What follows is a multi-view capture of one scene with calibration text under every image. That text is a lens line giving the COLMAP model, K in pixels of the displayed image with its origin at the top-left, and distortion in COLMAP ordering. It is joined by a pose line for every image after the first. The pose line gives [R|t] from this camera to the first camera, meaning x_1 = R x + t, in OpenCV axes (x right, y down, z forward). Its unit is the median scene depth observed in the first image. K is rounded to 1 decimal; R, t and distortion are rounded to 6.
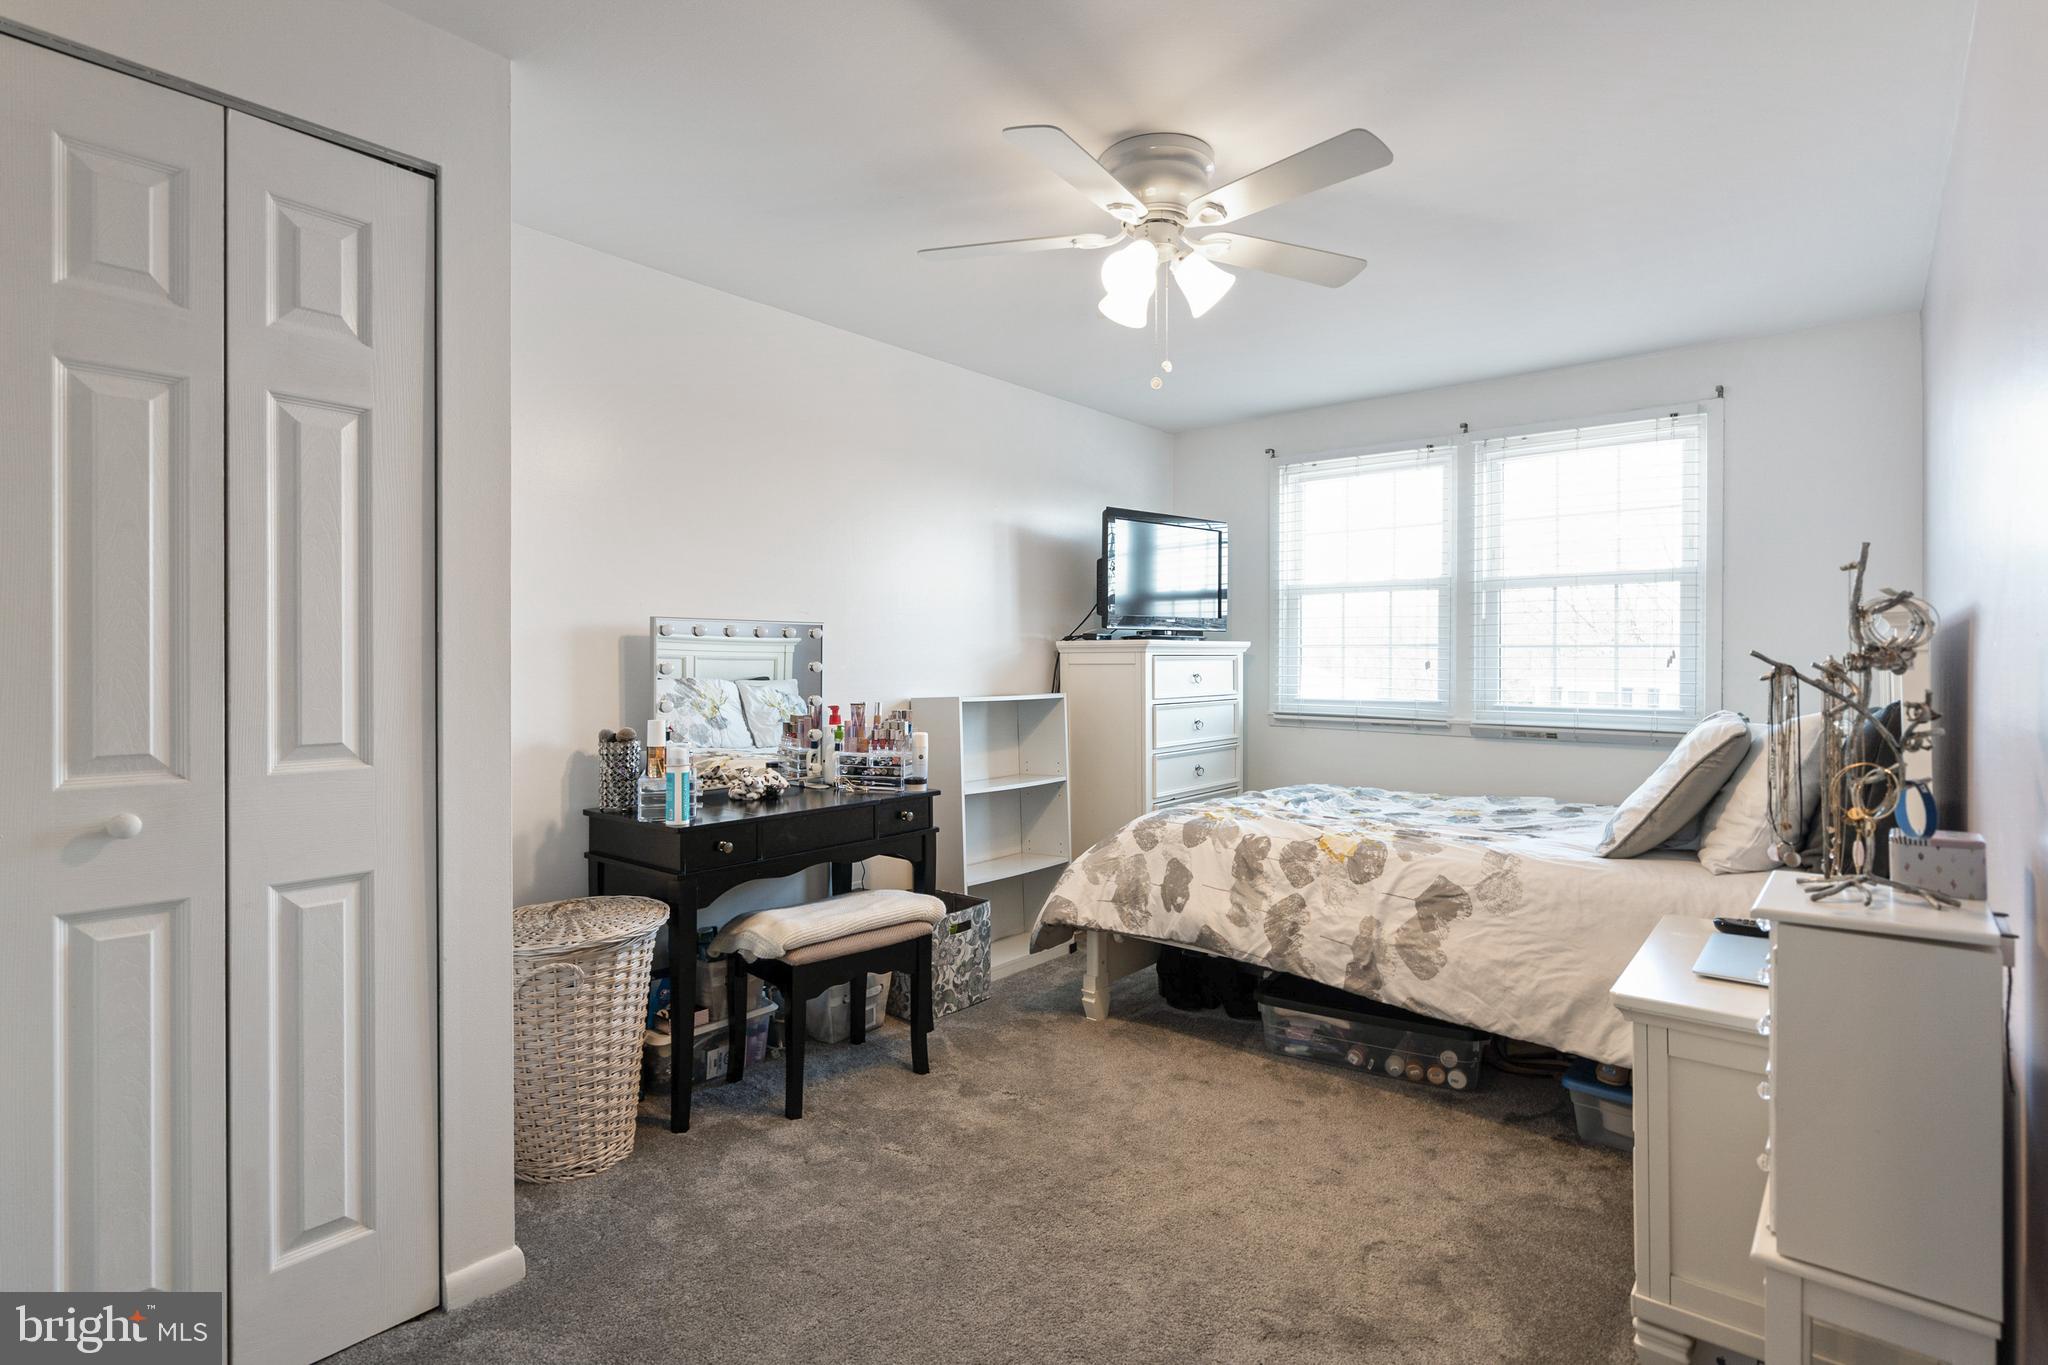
lens RADIAL K [[1008.0, 0, 1023.5], [0, 1008.0, 648.8], [0, 0, 1]] dist [0.001240, -0.000051]
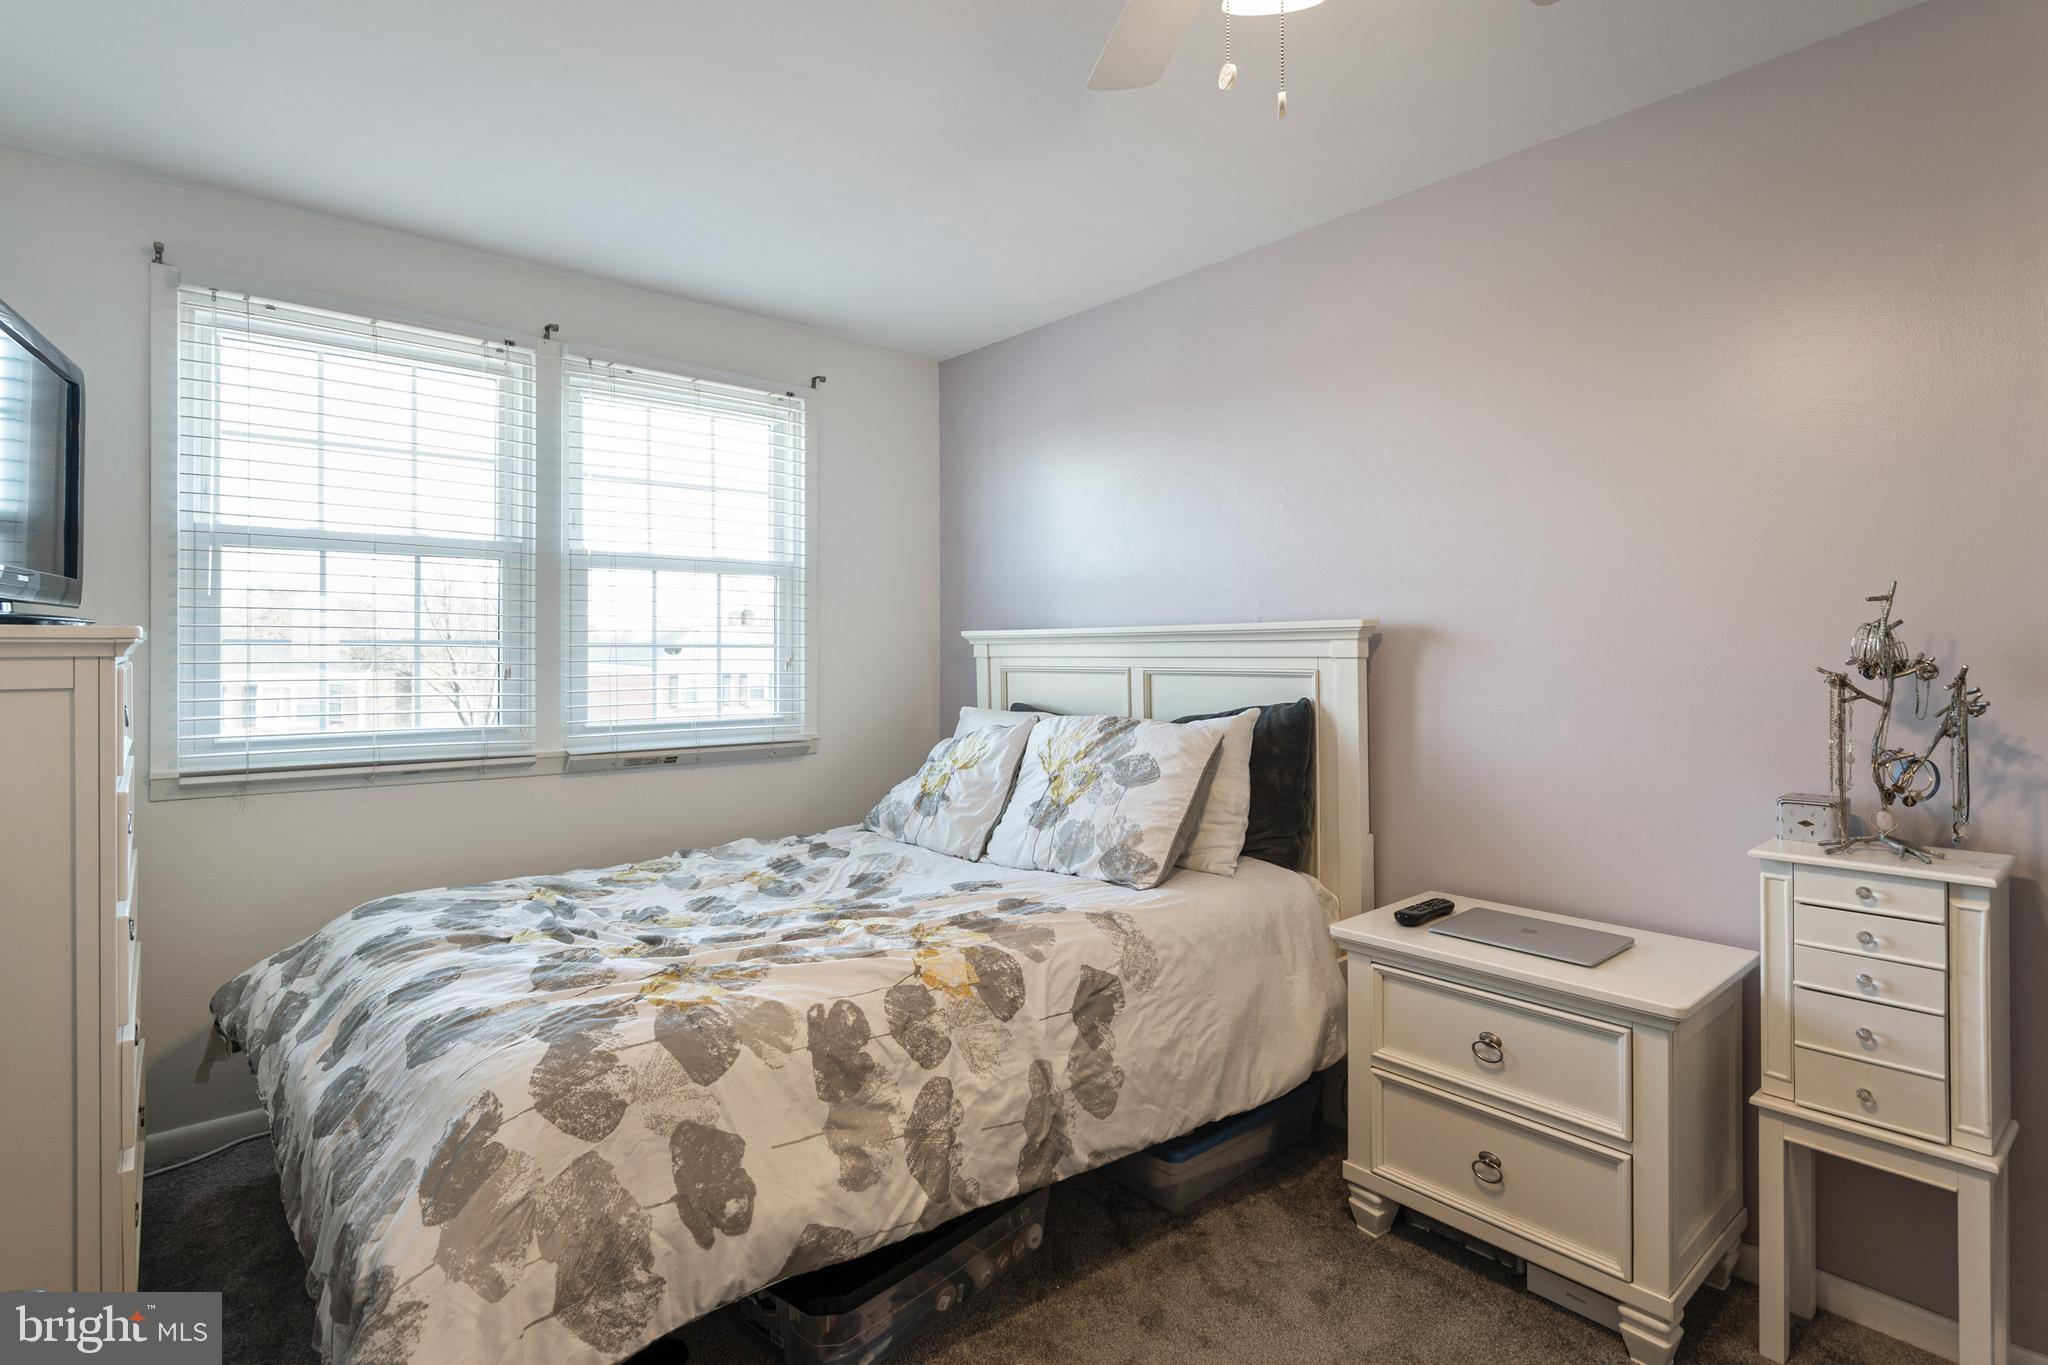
lens RADIAL K [[1008.0, 0, 1023.5], [0, 1008.0, 648.8], [0, 0, 1]] dist [0.001240, -0.000051]
pose [[0.178490, -0.000341, 0.983942, -0.277998], [-0.006525, 0.999978, 0.001530, -0.004621], [-0.983920, -0.006694, 0.178484, 0.814435]]
